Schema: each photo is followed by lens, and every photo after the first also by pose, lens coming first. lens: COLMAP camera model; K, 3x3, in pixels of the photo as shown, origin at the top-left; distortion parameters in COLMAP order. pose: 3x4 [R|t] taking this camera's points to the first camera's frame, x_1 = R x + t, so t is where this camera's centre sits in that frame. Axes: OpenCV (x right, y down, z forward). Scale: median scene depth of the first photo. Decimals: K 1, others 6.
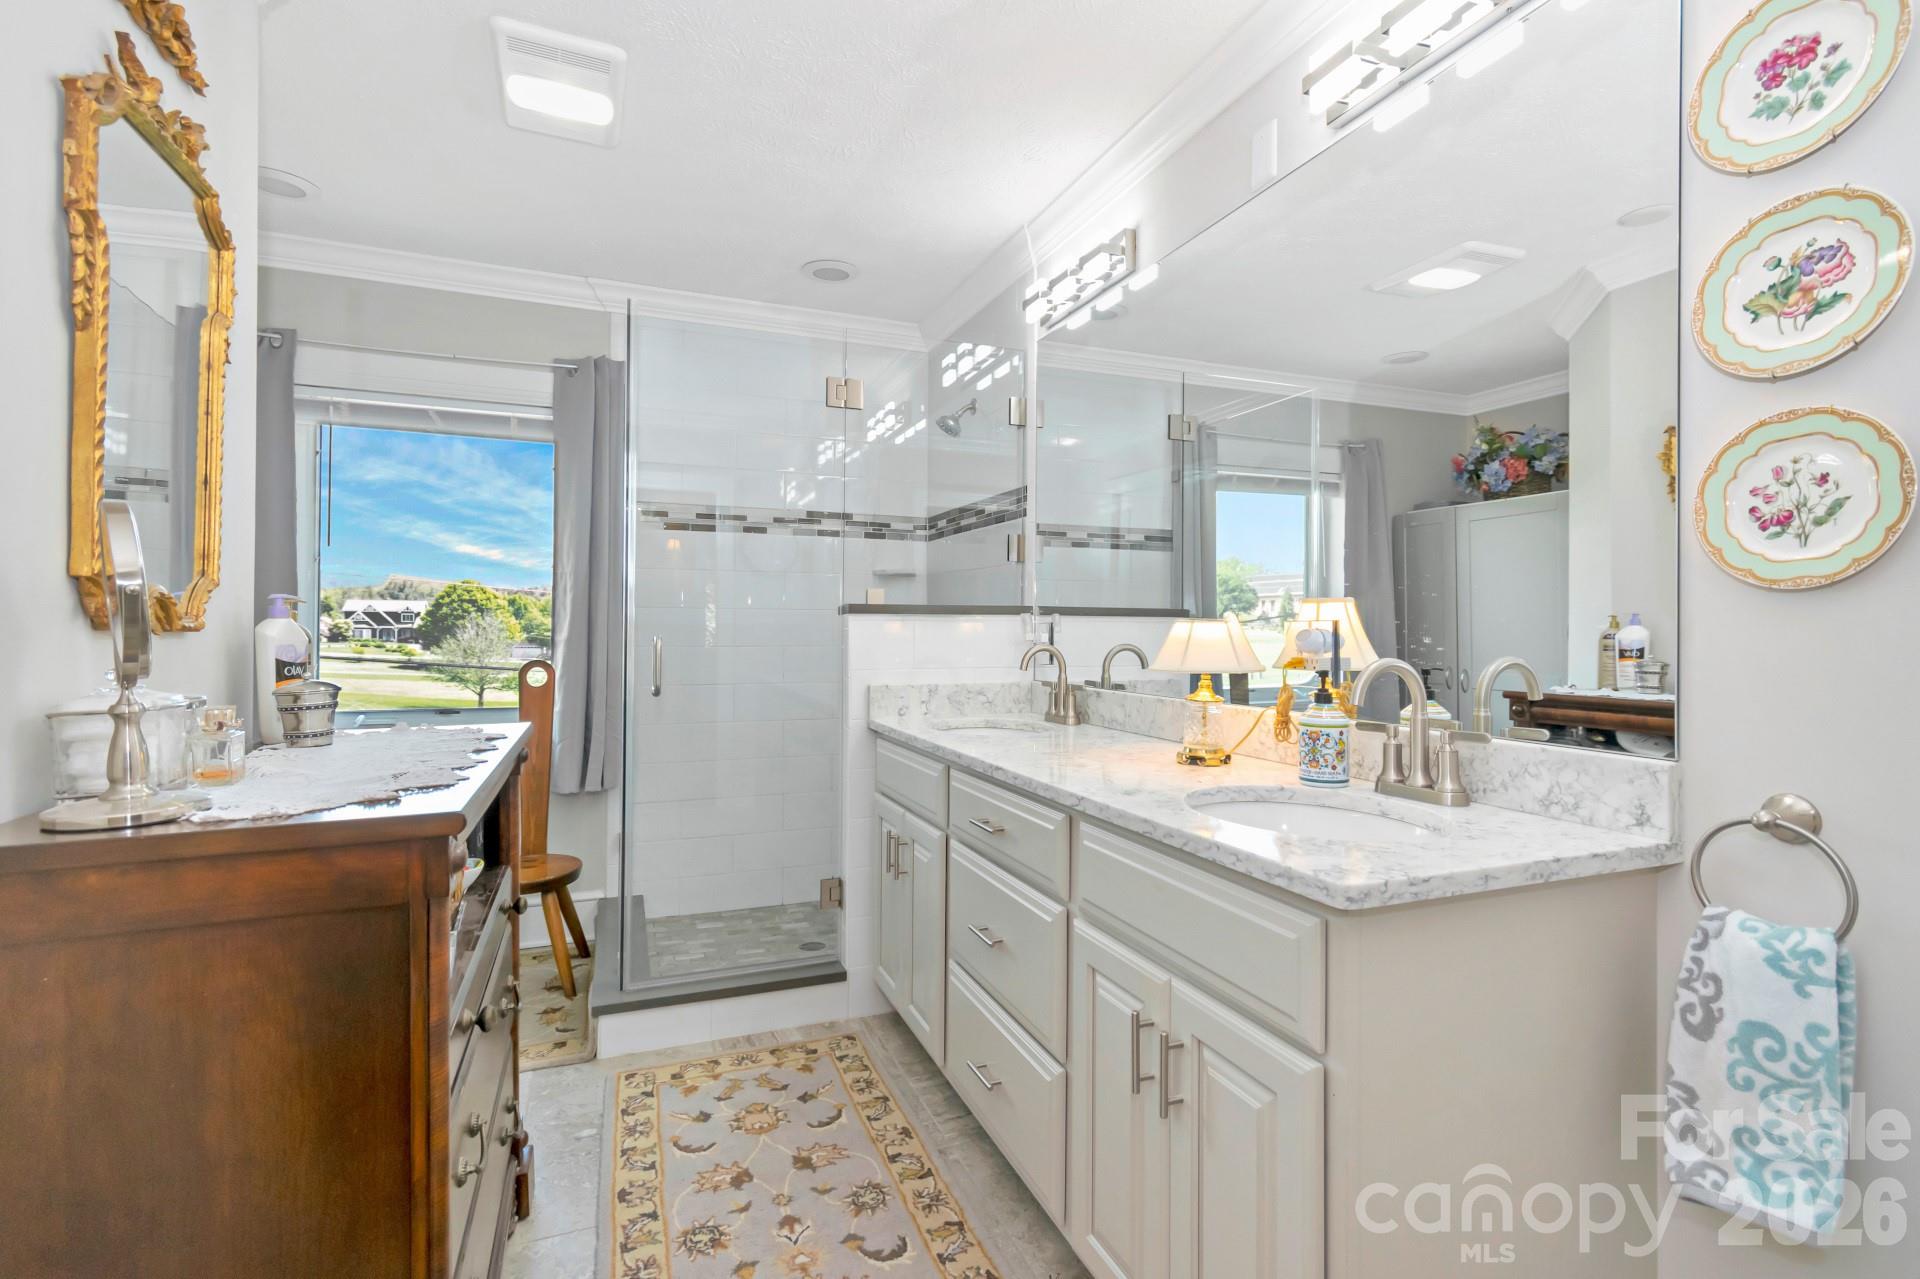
lens RADIAL K [[882.0, 0, 934.3], [0, 882.0, 628.4], [0, 0, 1]] dist [0.003765, -0.000214]
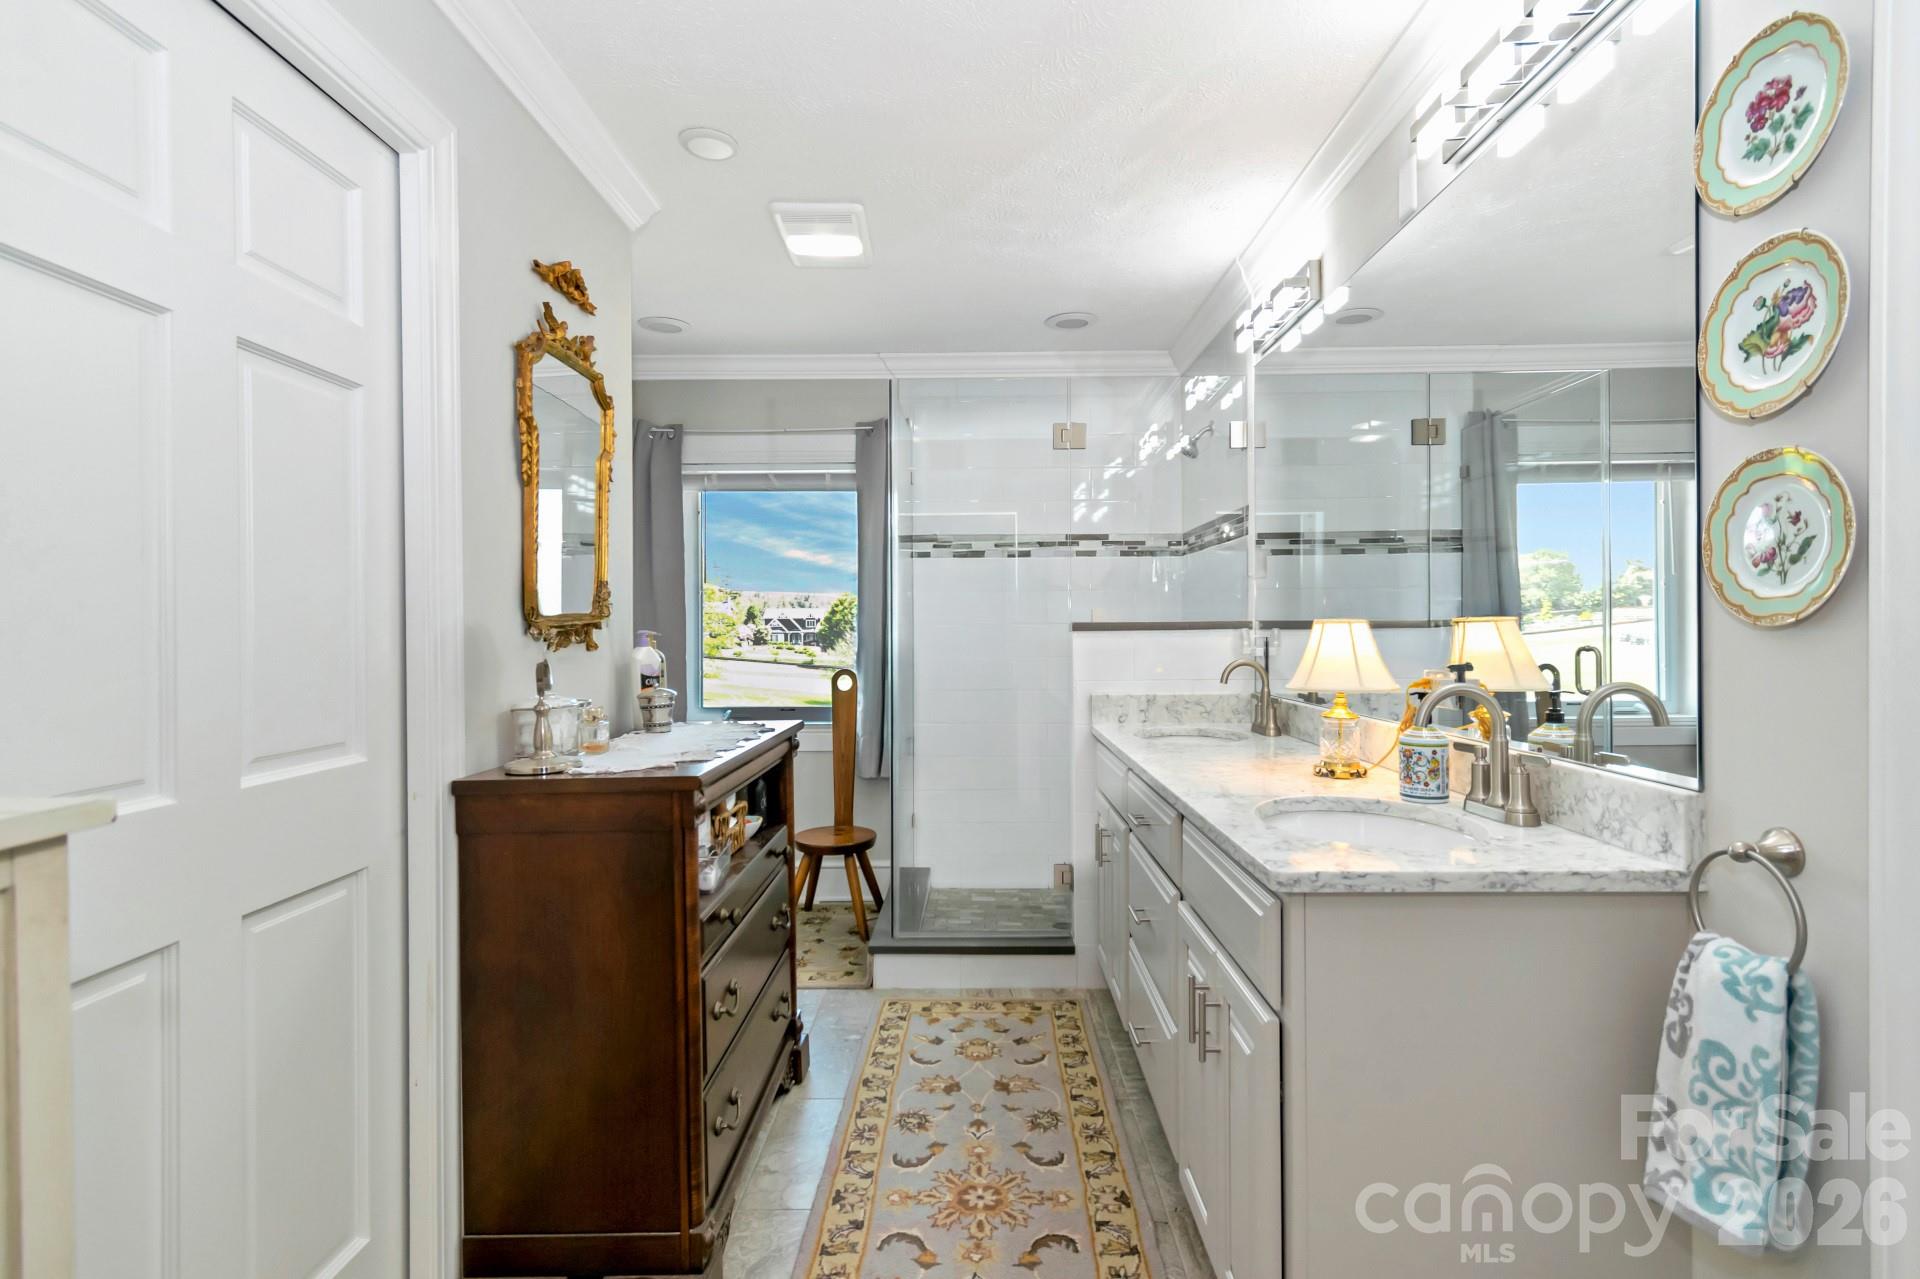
lens RADIAL K [[885.2, 0, 933.6], [0, 885.2, 634.4], [0, 0, 1]] dist [0.002575, -0.000323]
pose [[0.921412, -0.010052, -0.388456, 0.333962], [0.012360, 0.999918, 0.003441, -0.034938], [0.388389, -0.007972, 0.921461, -0.218430]]
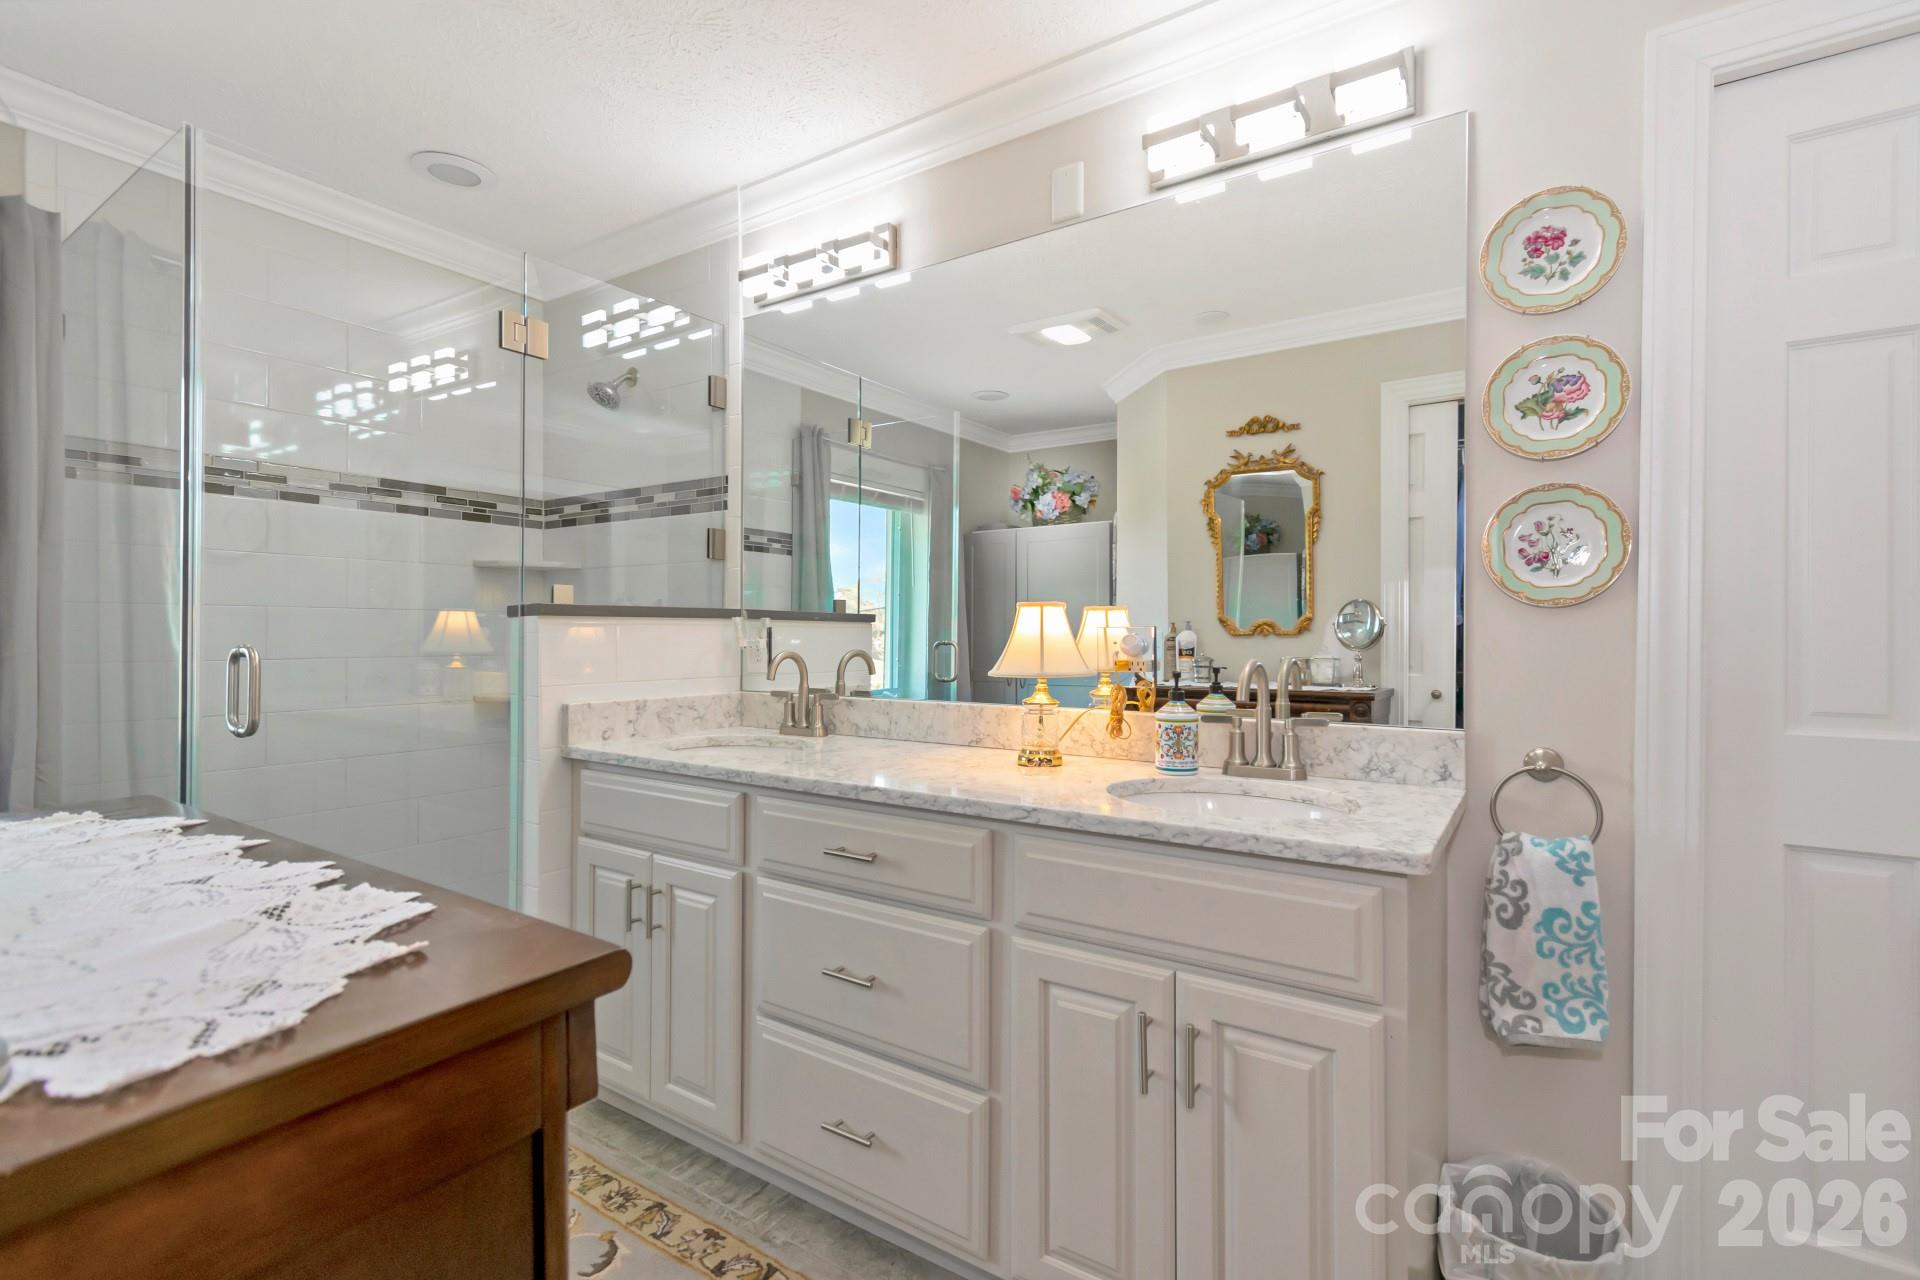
lens RADIAL K [[885.2, 0, 933.6], [0, 885.2, 634.9], [0, 0, 1]] dist [0.002575, -0.000323]
pose [[0.819823, -0.002927, 0.572609, -0.485675], [0.001239, 0.999994, 0.003338, -0.002802], [-0.572615, -0.002027, 0.819822, 0.270998]]
